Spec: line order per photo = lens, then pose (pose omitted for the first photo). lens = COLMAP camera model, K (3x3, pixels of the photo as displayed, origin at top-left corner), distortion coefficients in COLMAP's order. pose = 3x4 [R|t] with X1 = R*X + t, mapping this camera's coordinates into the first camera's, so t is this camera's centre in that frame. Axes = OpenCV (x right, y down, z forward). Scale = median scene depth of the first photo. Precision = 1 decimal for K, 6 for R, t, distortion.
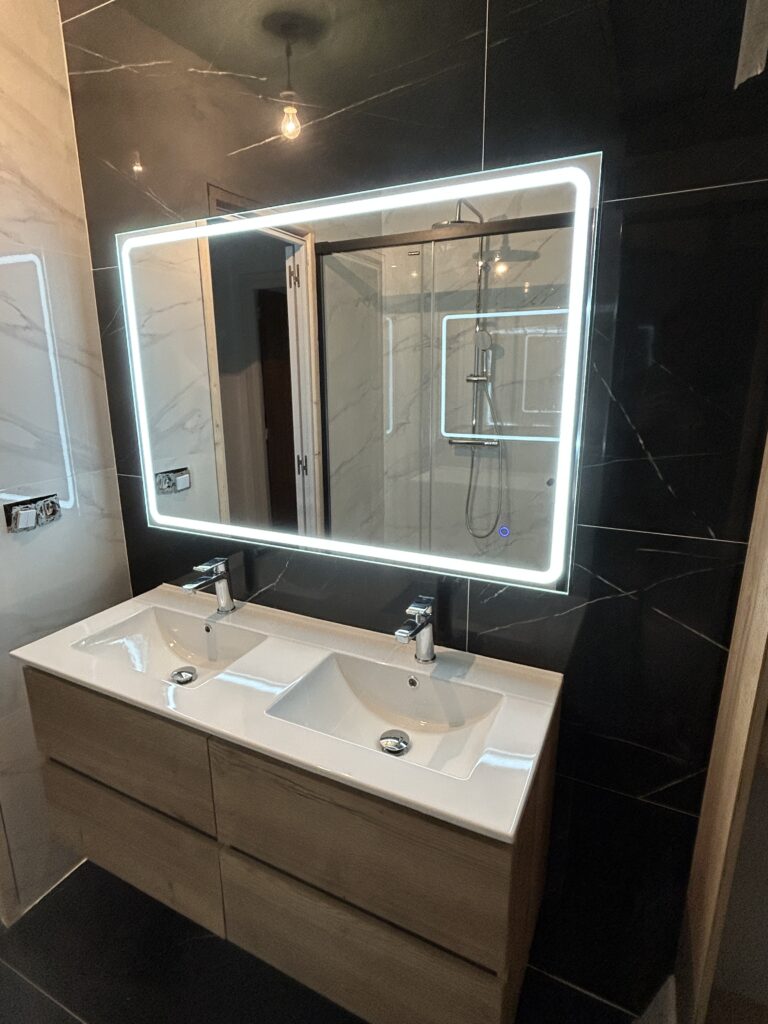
lens RADIAL K [[546.7, 0, 384.3], [0, 546.7, 509.0], [0, 0, 1]] dist [-0.002175, 0.007528]
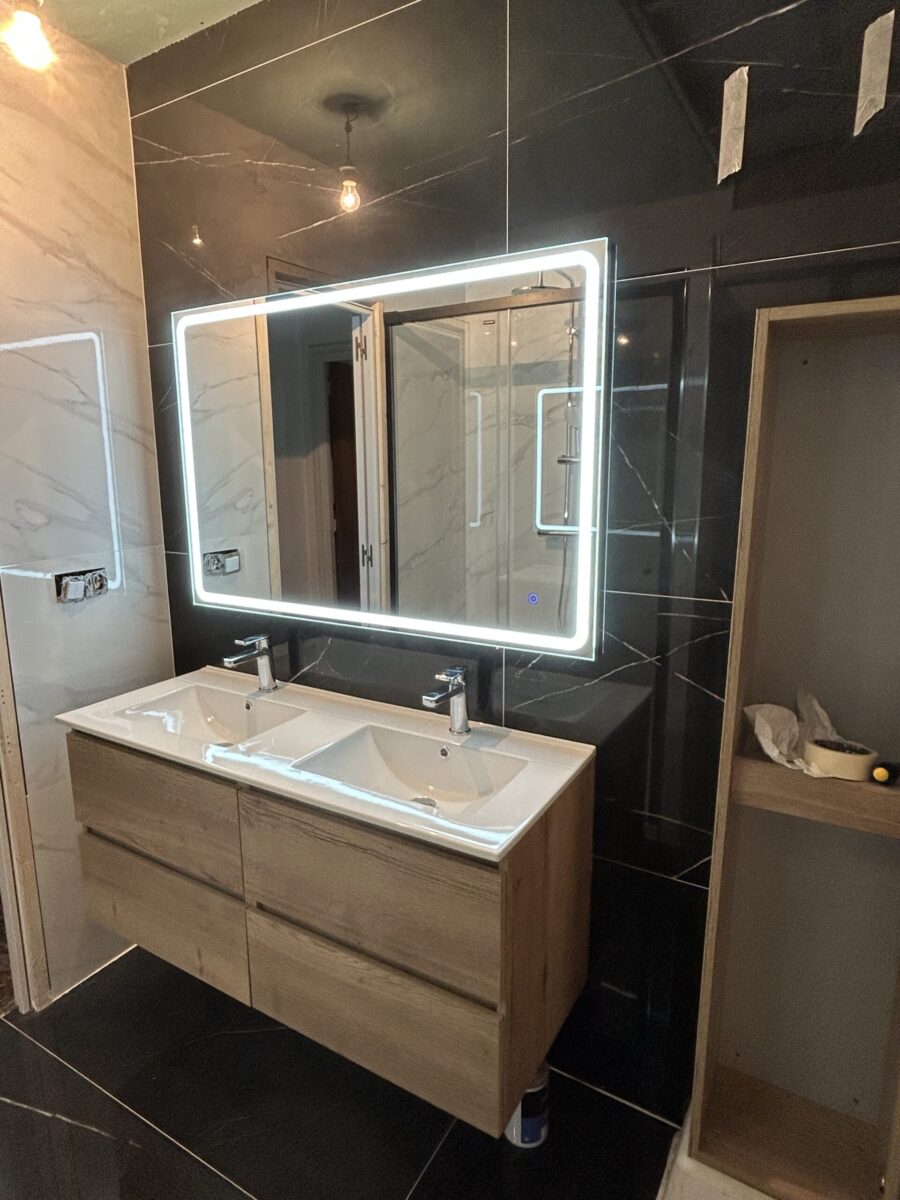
lens RADIAL K [[705.6, 0, 450.0], [0, 705.6, 600.0], [0, 0, 1]] dist [0.002153, 0.002023]
pose [[0.997157, 0.013928, -0.074053, 0.120255], [-0.017823, 0.998478, -0.052190, 0.084733], [0.073214, 0.053361, 0.995888, -0.224709]]
